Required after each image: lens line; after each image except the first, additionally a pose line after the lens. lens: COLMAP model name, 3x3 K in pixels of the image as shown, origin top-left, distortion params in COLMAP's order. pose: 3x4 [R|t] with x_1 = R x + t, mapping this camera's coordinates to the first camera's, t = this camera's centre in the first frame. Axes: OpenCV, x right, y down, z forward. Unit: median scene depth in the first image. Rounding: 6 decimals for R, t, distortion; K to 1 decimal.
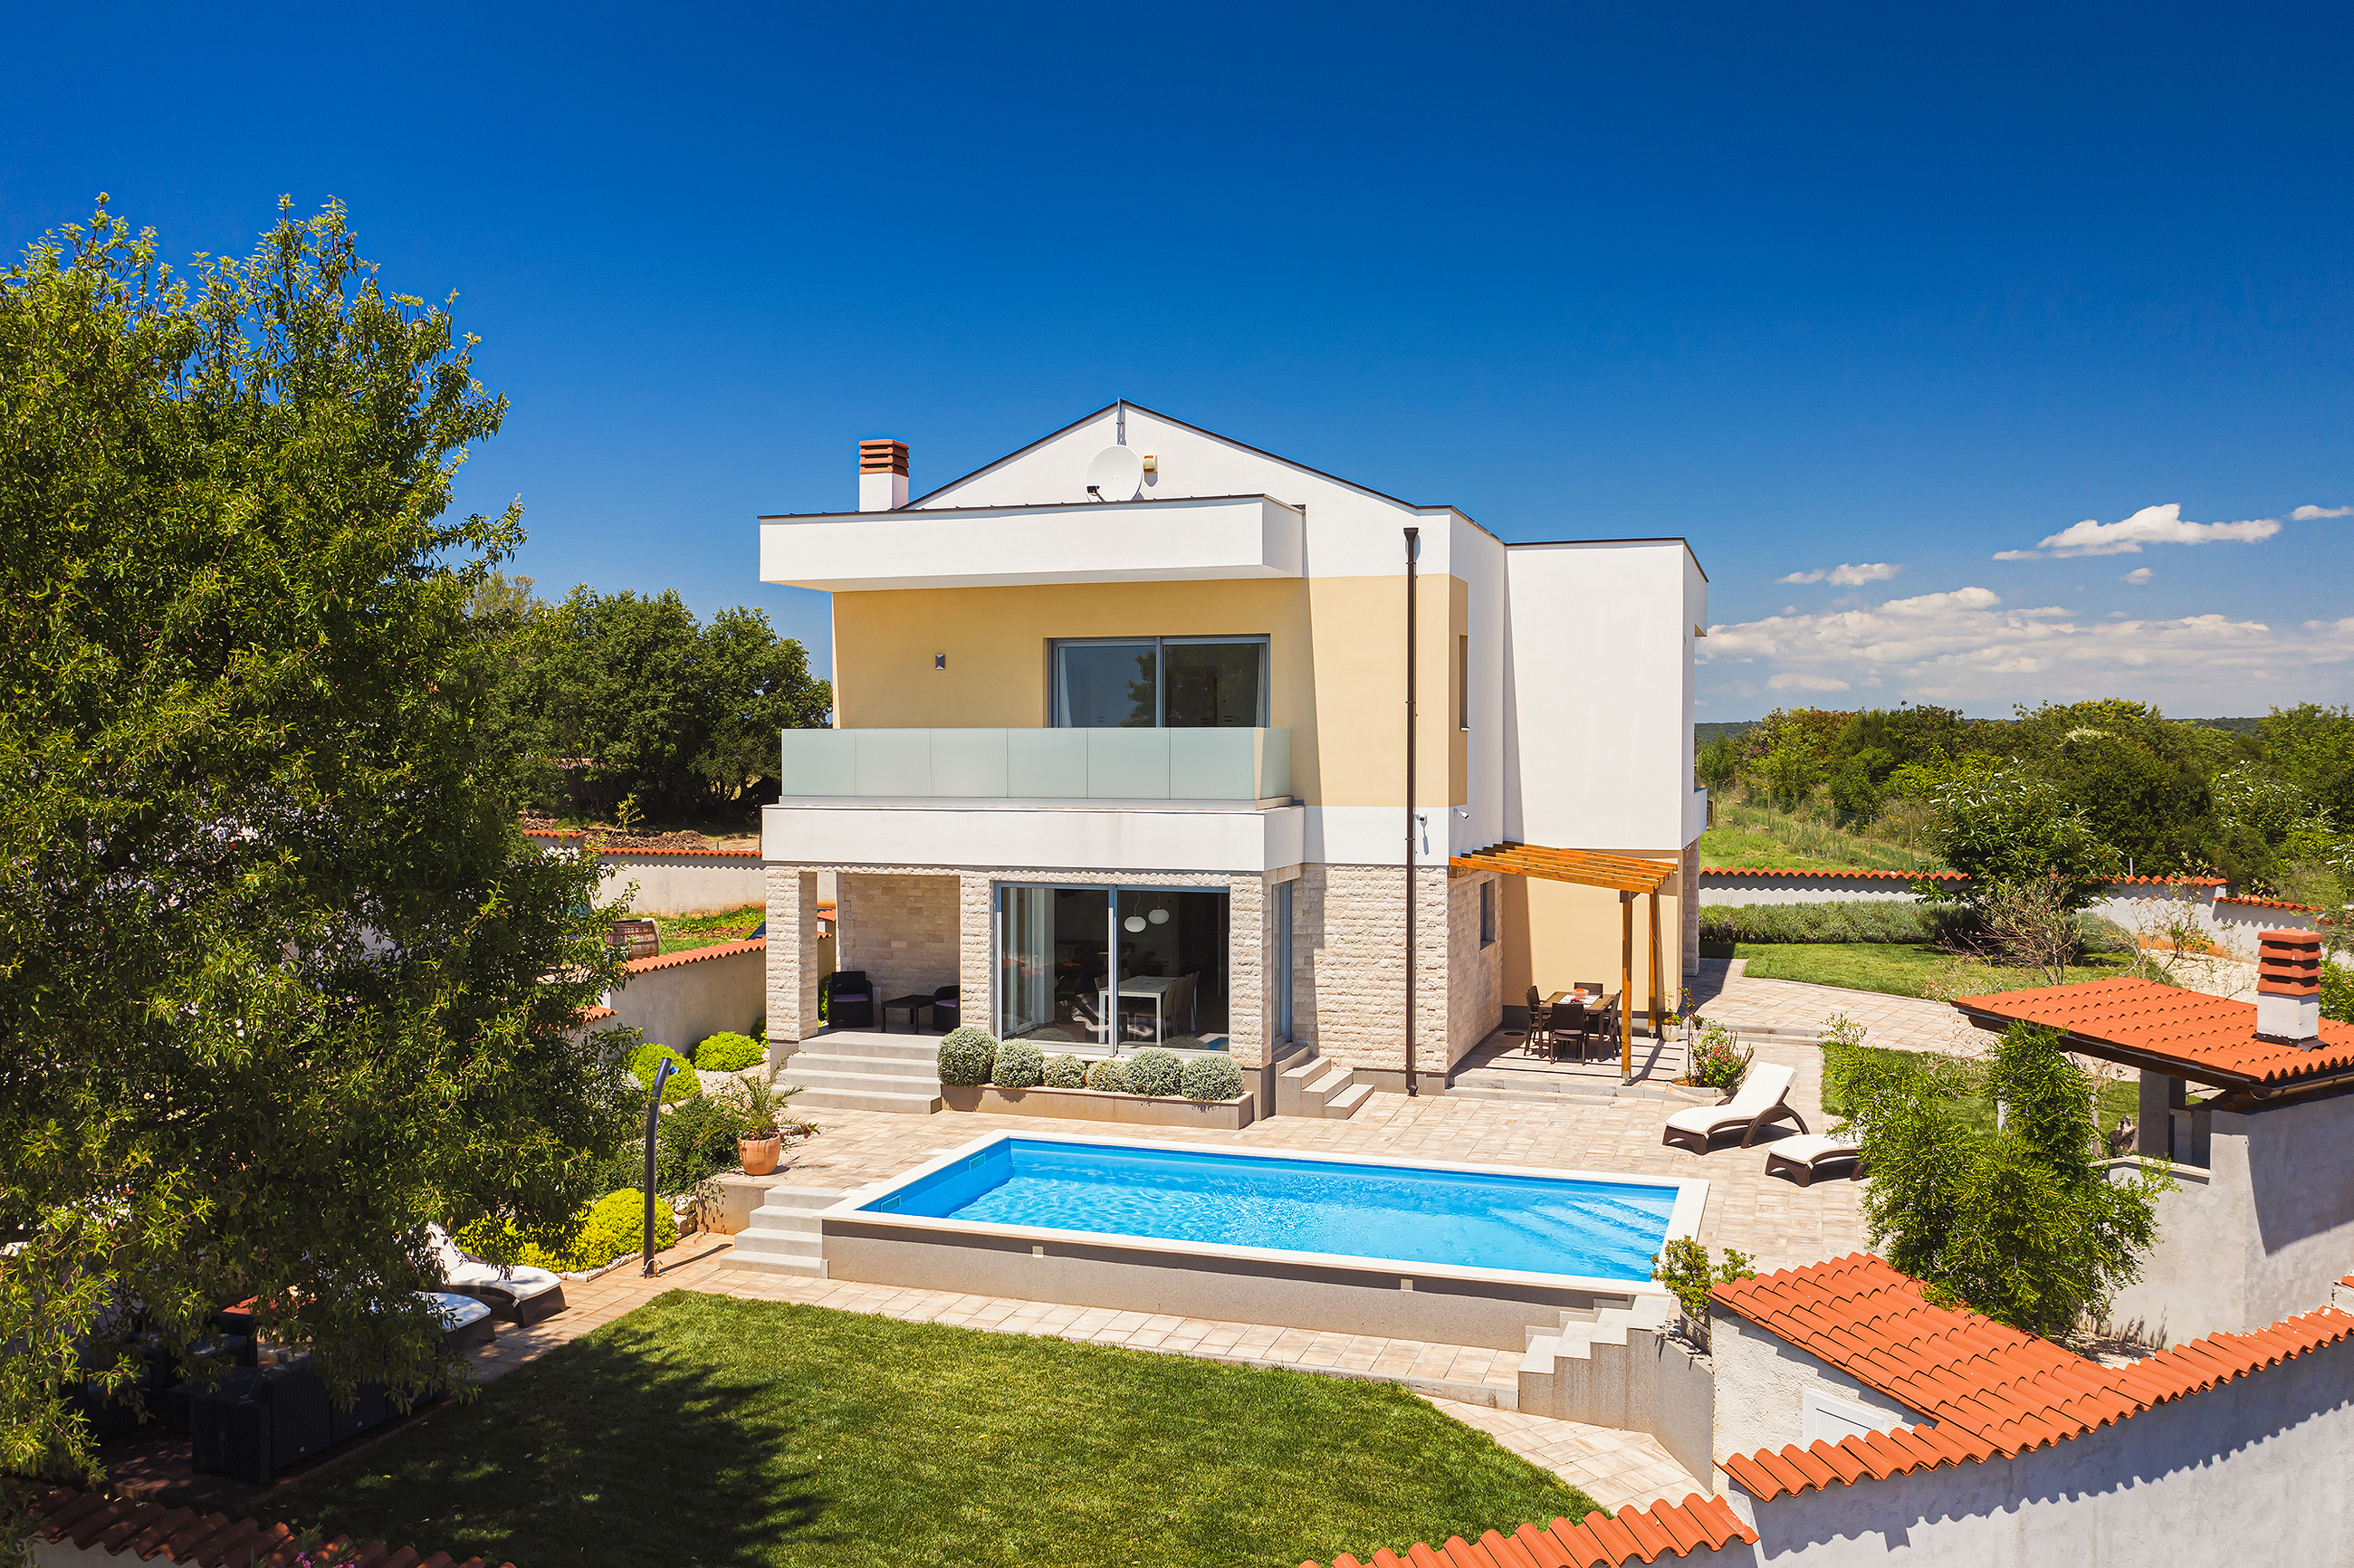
lens RADIAL K [[1827.0, 0, 1177.0], [0, 1827.0, 784.0], [0, 0, 1]] dist [-0.015031, -0.006740]
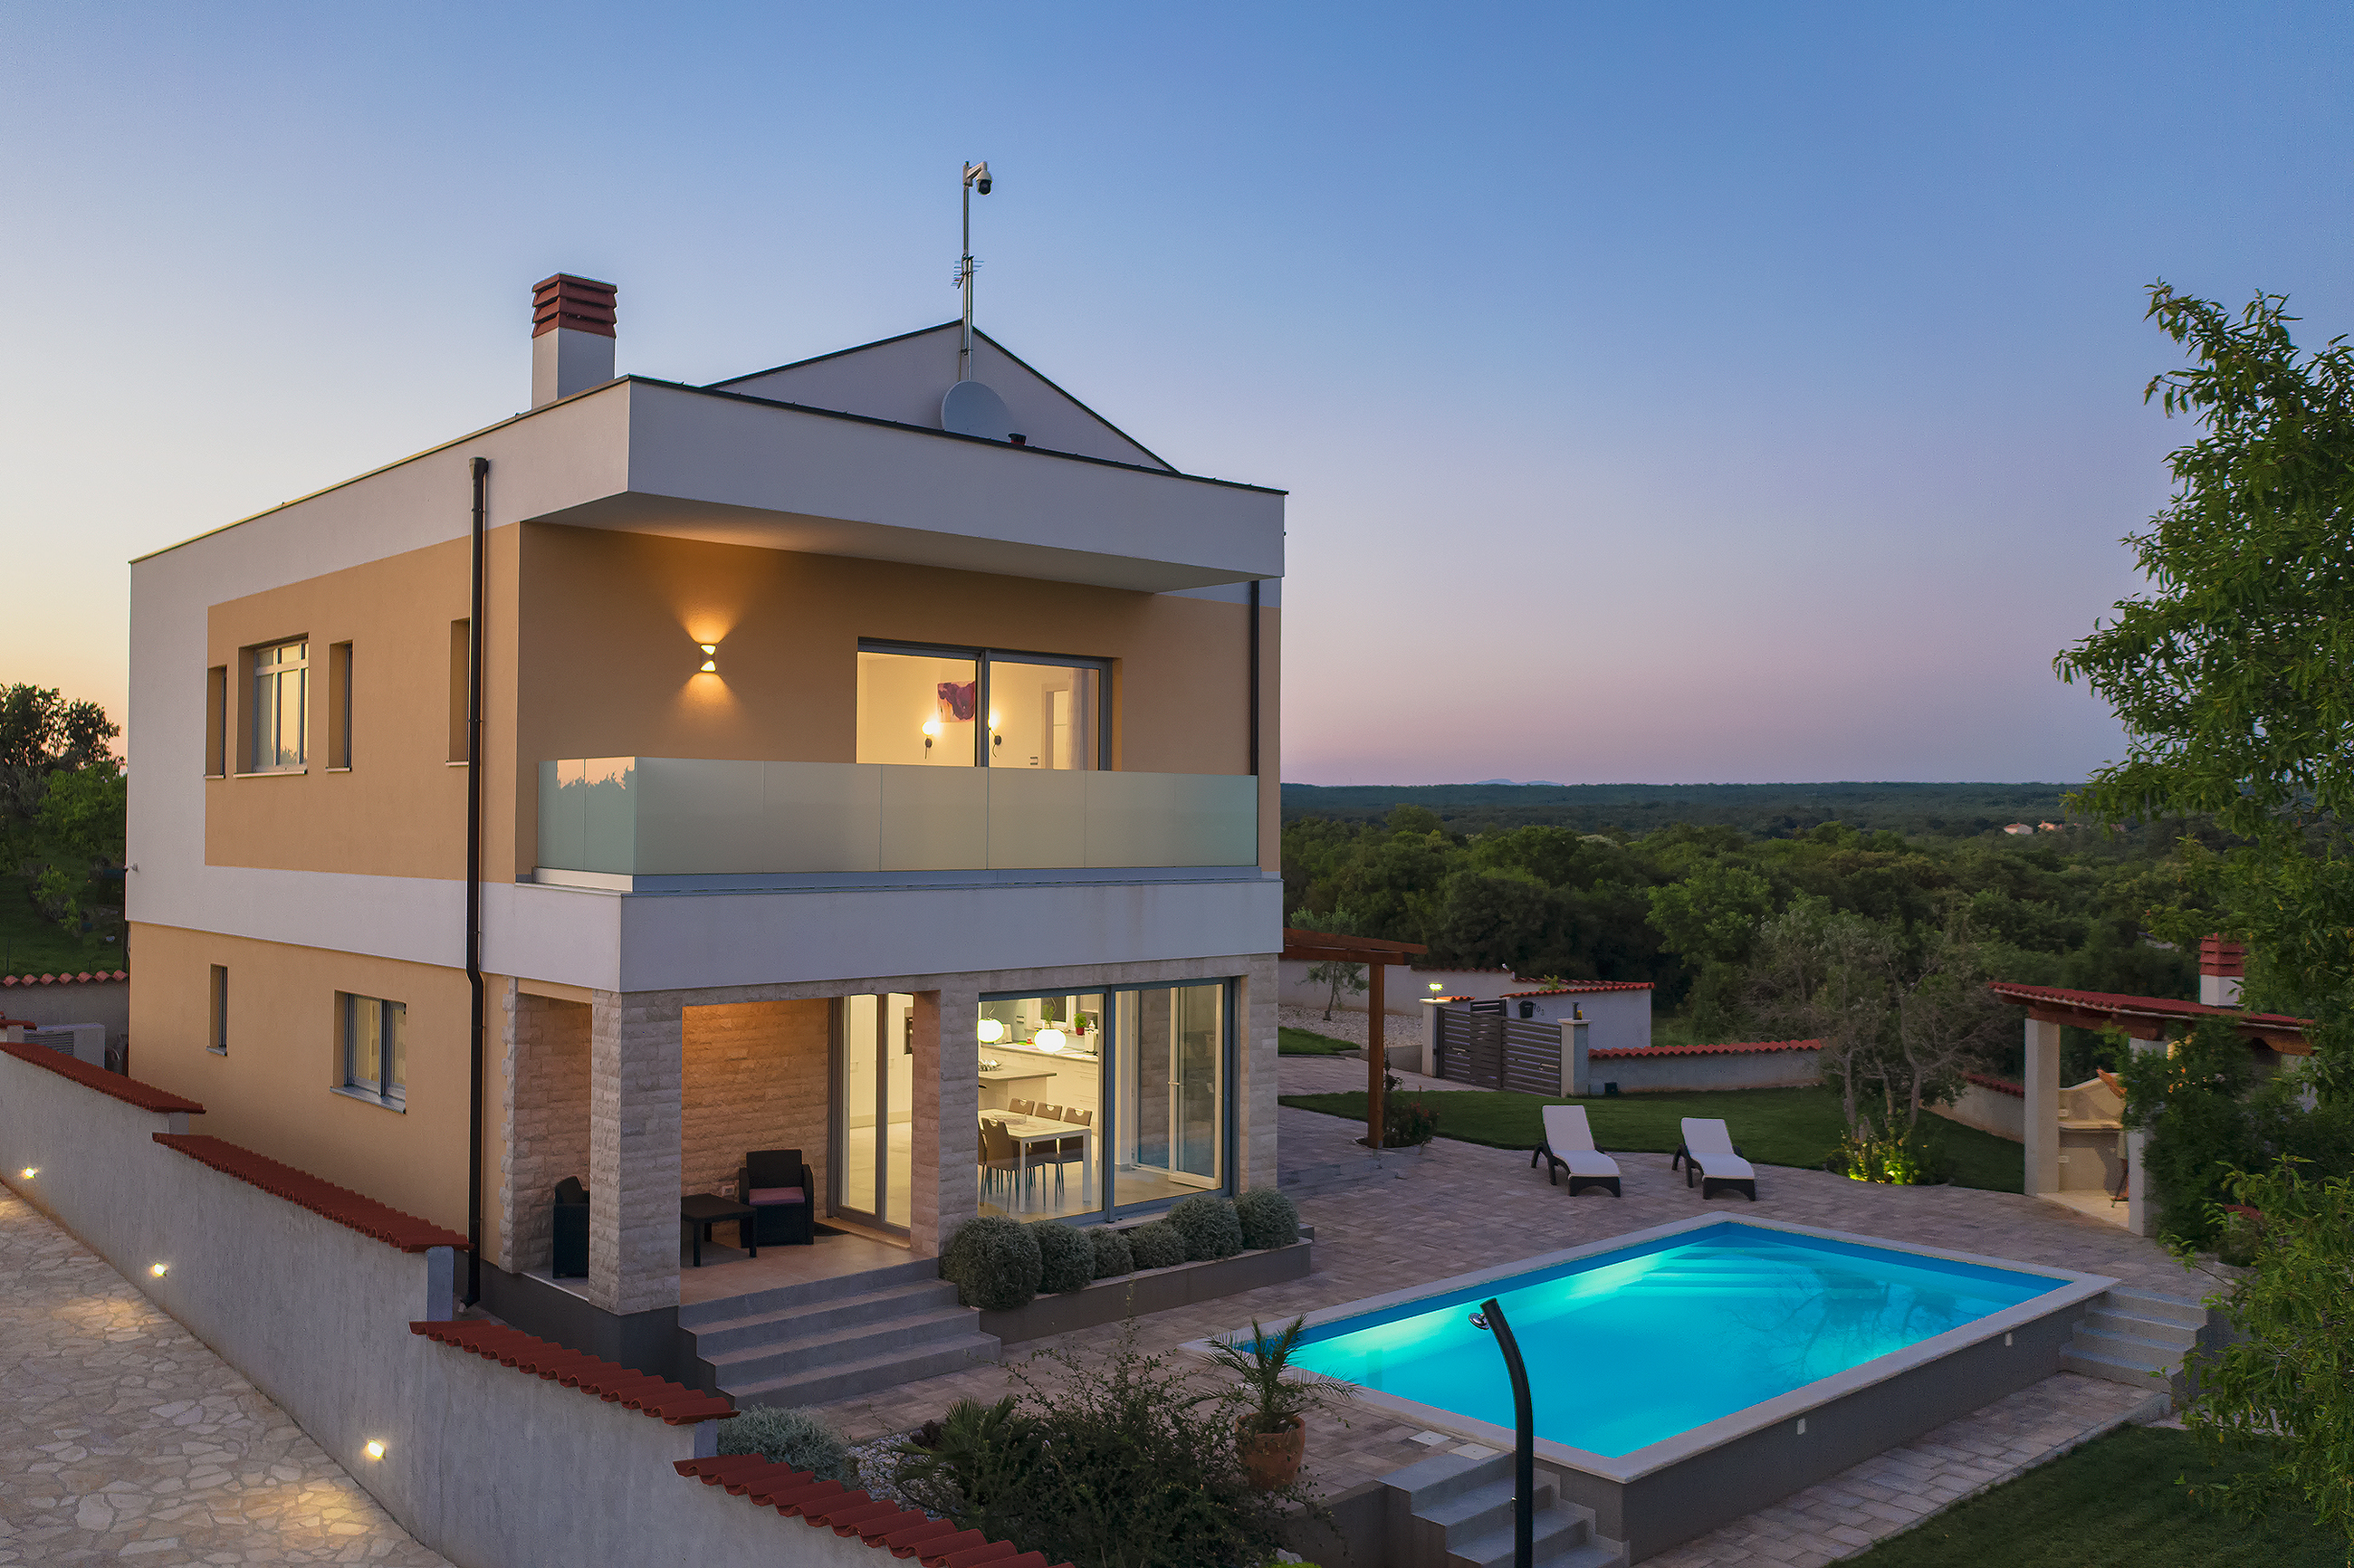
lens RADIAL K [[1848.0, 0, 1178.9], [0, 1848.0, 819.5], [0, 0, 1]] dist [-0.017294, -0.002703]
pose [[0.501936, 0.005698, 0.864886, -0.667530], [0.015712, 0.999753, -0.015705, 0.001261], [-0.864762, 0.021472, 0.501723, 0.611844]]
